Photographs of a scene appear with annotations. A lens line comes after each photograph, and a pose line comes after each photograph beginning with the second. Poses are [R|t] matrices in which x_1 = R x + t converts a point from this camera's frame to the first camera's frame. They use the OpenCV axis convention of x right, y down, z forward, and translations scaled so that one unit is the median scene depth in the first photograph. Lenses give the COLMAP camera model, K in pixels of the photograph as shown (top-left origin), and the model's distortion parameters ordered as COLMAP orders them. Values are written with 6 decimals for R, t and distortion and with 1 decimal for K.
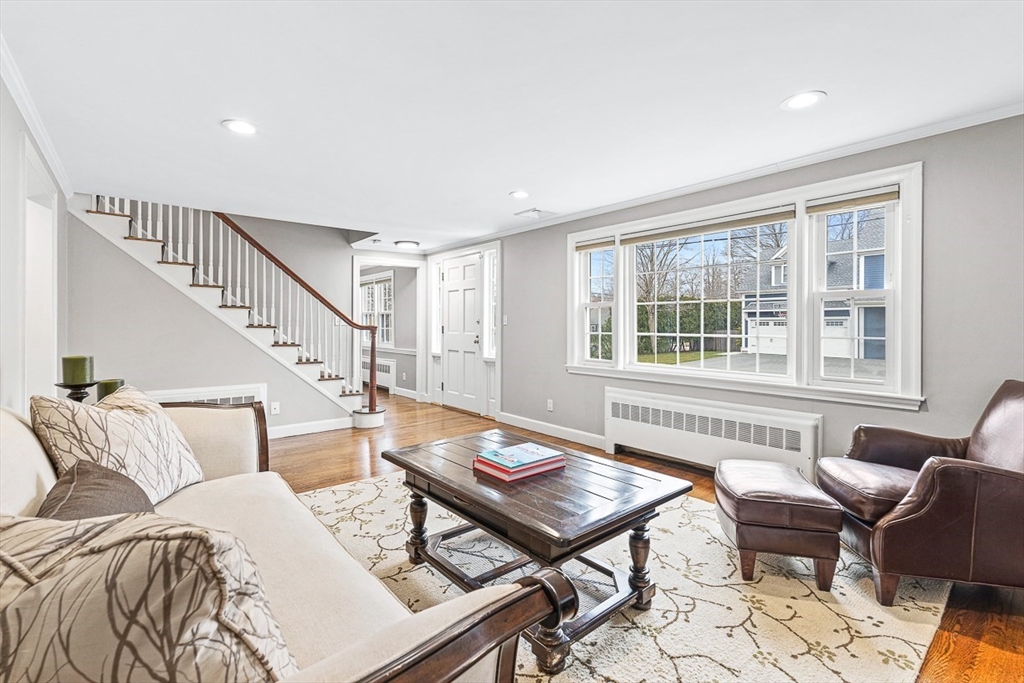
lens RADIAL K [[458.2, 0, 511.2], [0, 458.2, 333.7], [0, 0, 1]] dist [0.002018, 0.000139]
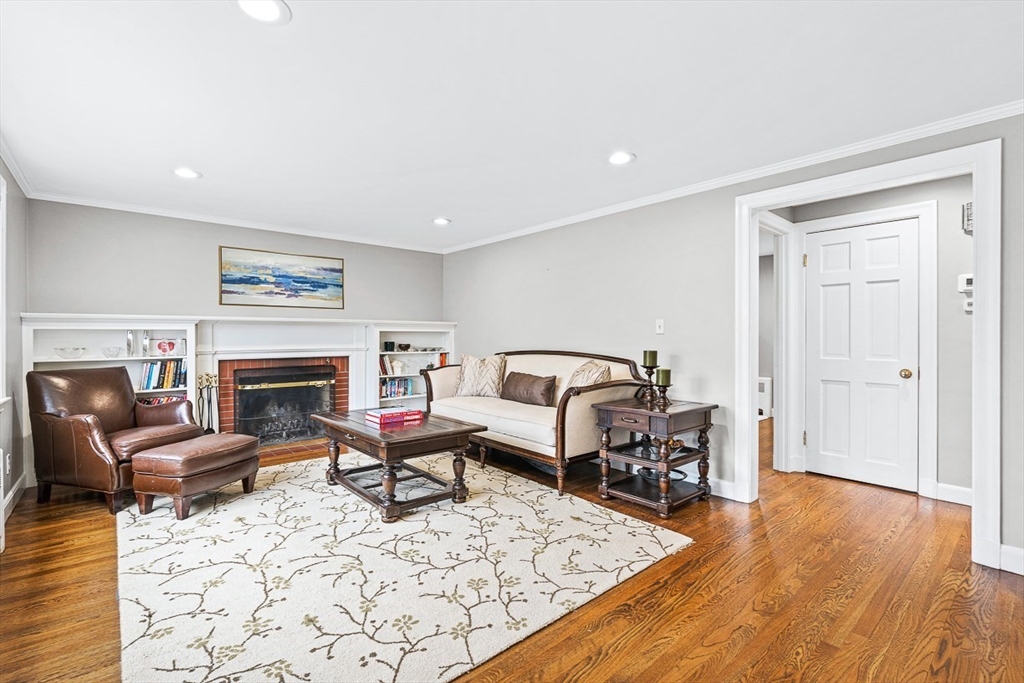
lens RADIAL K [[462.1, 0, 512.6], [0, 462.1, 334.0], [0, 0, 1]] dist [0.020179, 0.000024]
pose [[-0.999680, -0.002047, -0.025194, -0.292873], [-0.002292, 0.999950, 0.009697, -0.025867], [0.025172, 0.009752, -0.999636, 2.155674]]
